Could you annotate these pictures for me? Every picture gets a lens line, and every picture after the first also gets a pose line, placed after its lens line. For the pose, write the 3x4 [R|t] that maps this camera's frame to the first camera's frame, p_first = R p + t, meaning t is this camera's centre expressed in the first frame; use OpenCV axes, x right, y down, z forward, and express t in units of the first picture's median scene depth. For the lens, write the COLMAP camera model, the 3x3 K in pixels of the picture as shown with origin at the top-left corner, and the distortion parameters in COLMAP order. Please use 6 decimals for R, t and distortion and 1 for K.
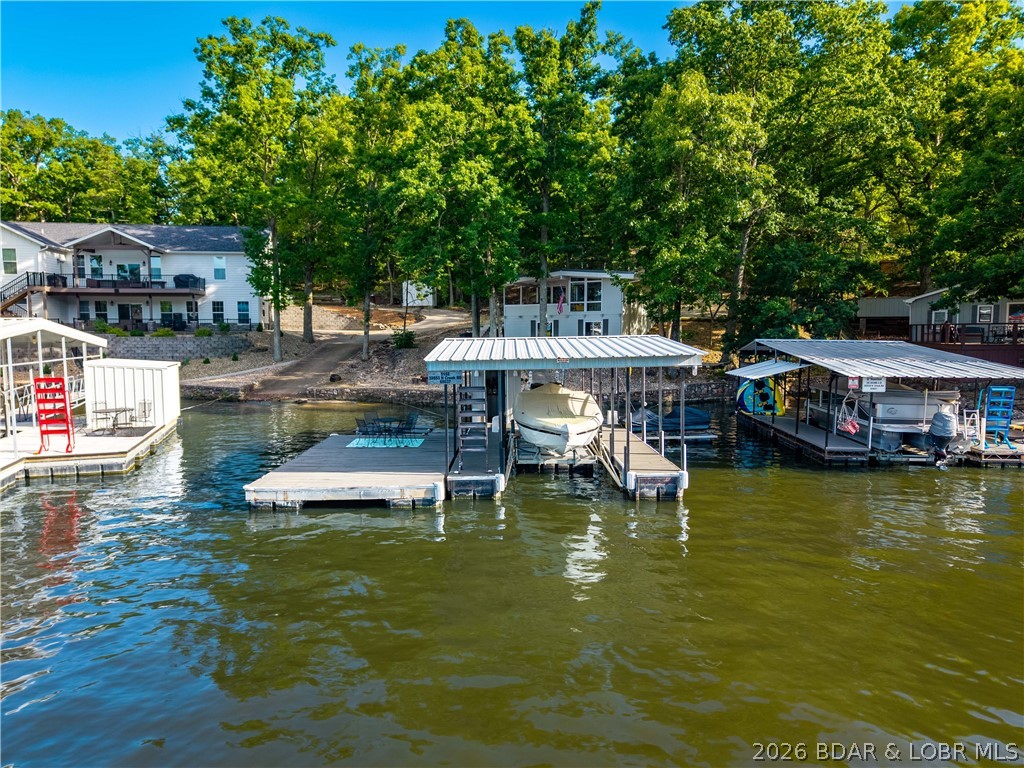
lens RADIAL K [[687.7, 0, 512.0], [0, 687.7, 384.0], [0, 0, 1]] dist [0.042362, -0.049417]
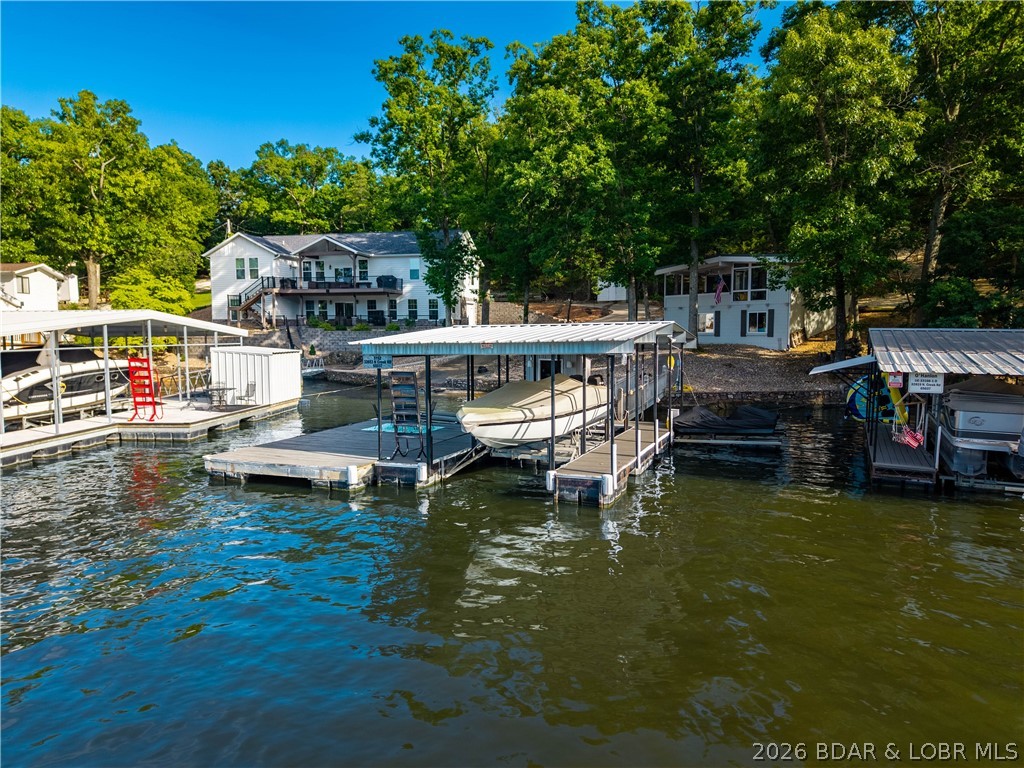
lens RADIAL K [[687.7, 0, 512.0], [0, 687.7, 384.0], [0, 0, 1]] dist [0.042362, -0.049417]
pose [[0.925647, 0.028651, -0.377303, 0.195805], [-0.027953, 0.999582, 0.007326, 0.004323], [0.377355, 0.003766, 0.926061, 0.065819]]
